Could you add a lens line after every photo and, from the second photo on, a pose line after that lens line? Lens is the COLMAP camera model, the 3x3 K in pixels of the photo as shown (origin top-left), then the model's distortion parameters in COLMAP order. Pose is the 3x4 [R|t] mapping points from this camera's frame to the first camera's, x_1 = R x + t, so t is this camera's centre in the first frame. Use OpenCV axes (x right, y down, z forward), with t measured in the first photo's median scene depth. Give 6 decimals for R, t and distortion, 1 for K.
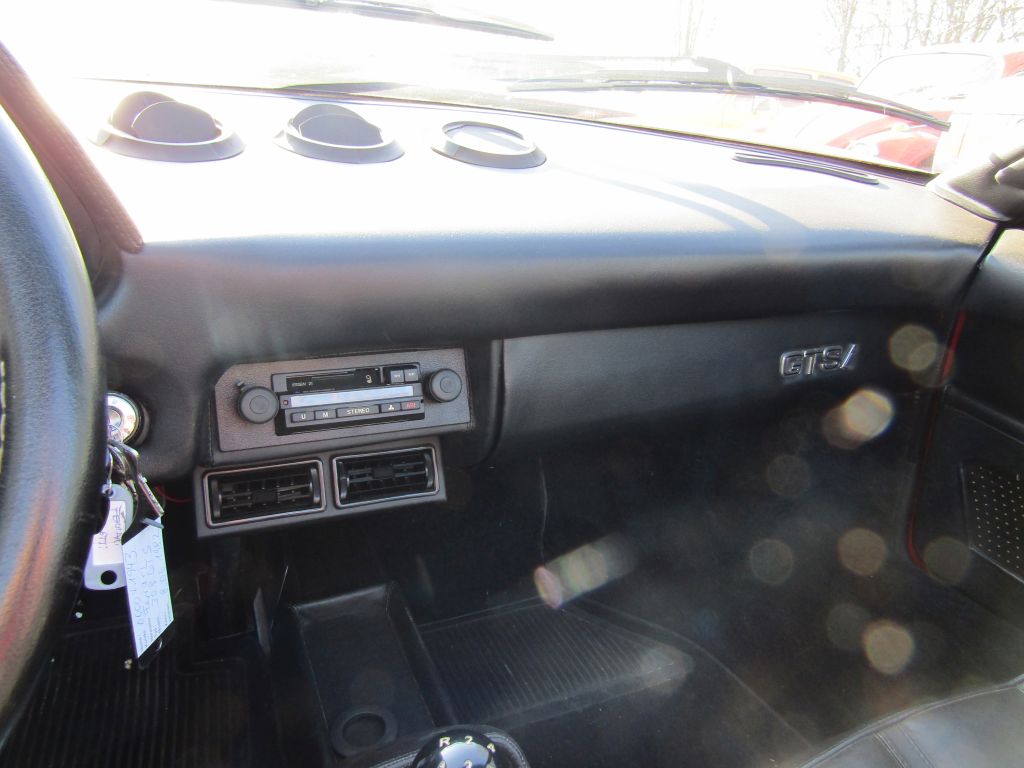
lens RADIAL K [[721.5, 0, 509.6], [0, 721.5, 380.2], [0, 0, 1]] dist [-0.008452, -0.007647]
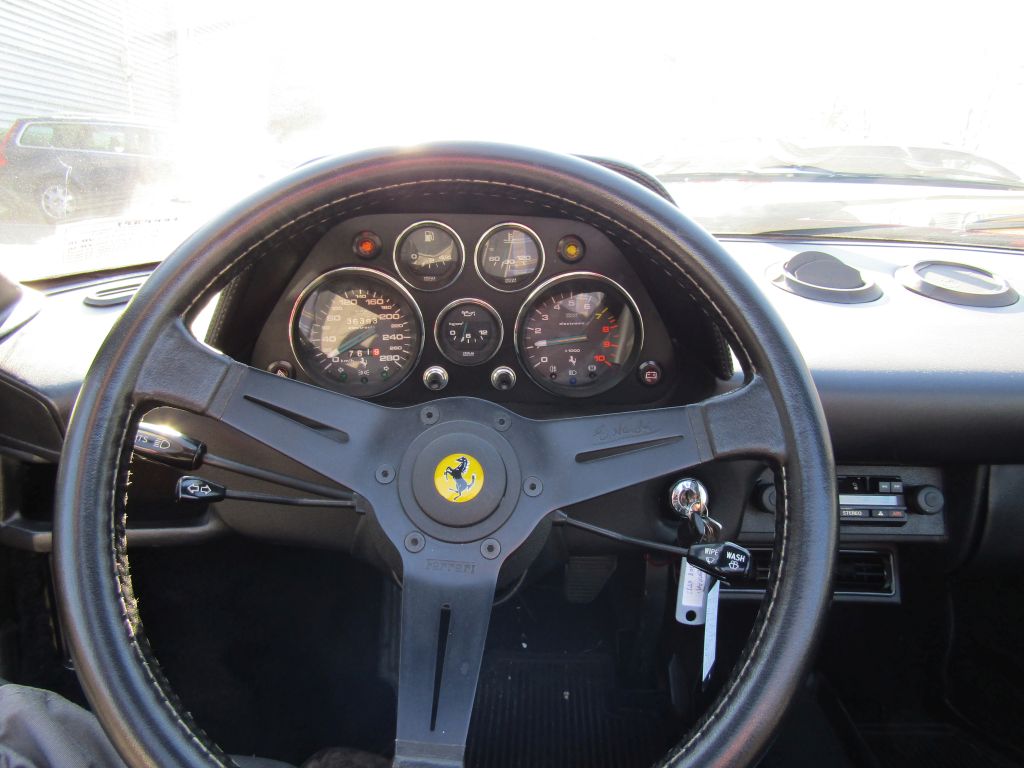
lens RADIAL K [[721.5, 0, 518.7], [0, 721.5, 380.6], [0, 0, 1]] dist [-0.008452, -0.007647]
pose [[0.914147, 0.061512, -0.400688, -0.230529], [-0.109239, 0.989236, -0.097359, 0.002172], [0.390387, 0.132771, 0.911027, -0.292026]]
